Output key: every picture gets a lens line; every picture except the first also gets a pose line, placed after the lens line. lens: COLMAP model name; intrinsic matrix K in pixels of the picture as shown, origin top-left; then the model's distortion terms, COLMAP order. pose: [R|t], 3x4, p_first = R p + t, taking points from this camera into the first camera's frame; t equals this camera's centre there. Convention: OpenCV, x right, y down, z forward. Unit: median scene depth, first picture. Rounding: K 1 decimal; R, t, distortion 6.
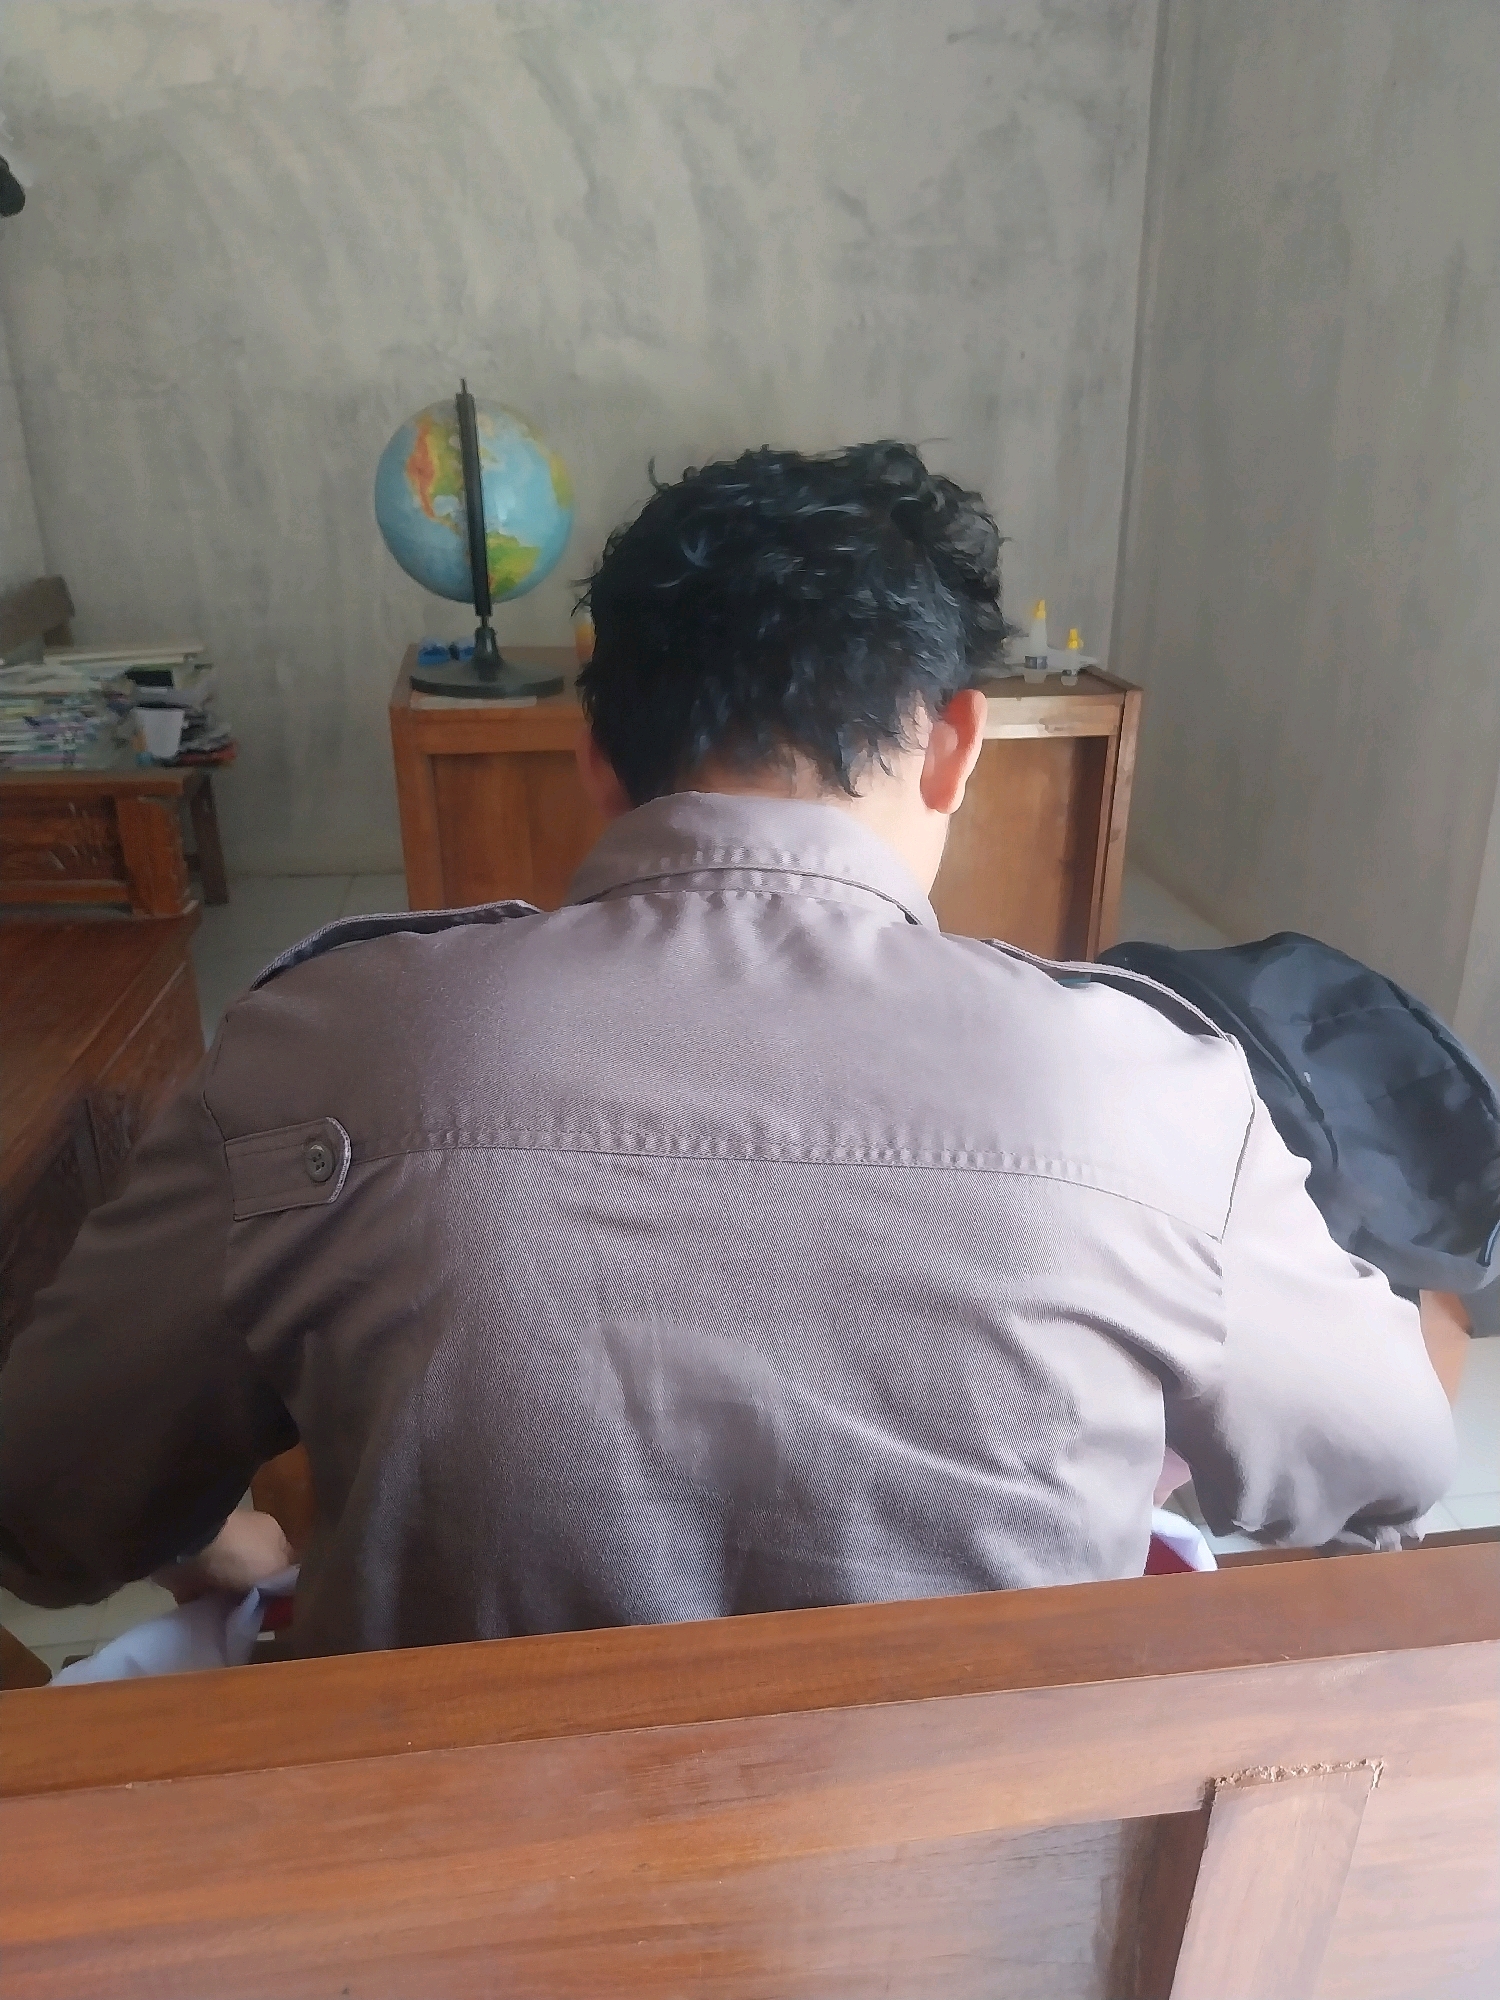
lens RADIAL K [[1503.9, 0, 749.0], [0, 1503.9, 997.1], [0, 0, 1]] dist [-0.006097, -0.004226]
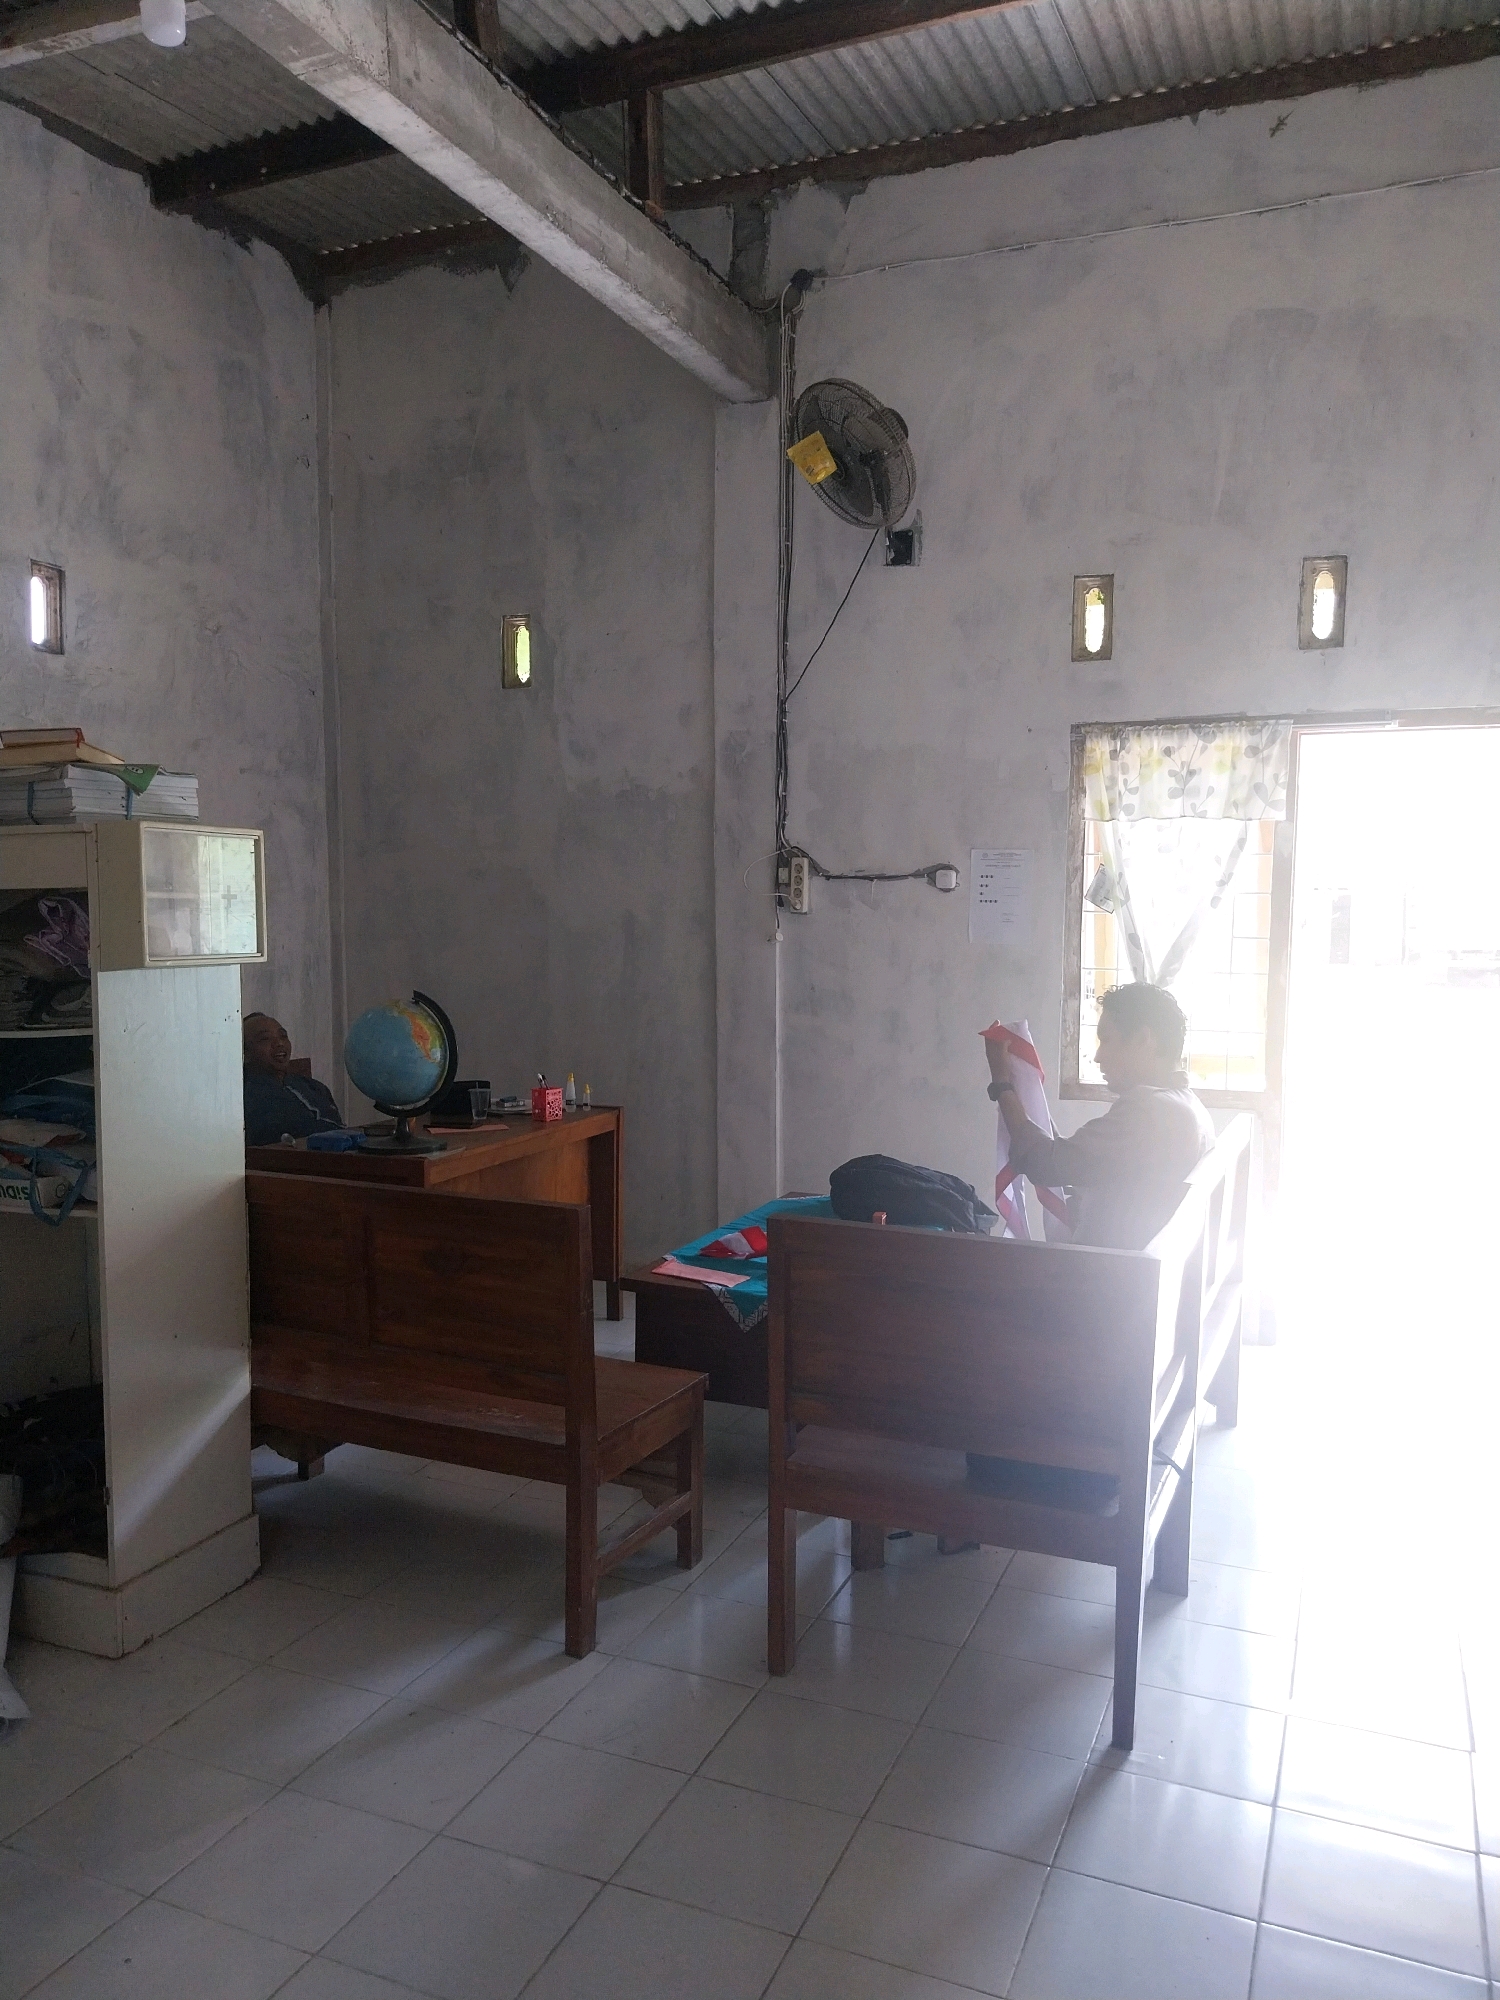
lens RADIAL K [[1503.9, 0, 752.6], [0, 1503.9, 1002.8], [0, 0, 1]] dist [-0.006097, -0.004226]
pose [[0.524911, -0.061381, 0.848941, -0.974151], [0.323258, 0.937042, -0.132123, 0.000286], [-0.787384, 0.343780, 0.511705, -0.200169]]
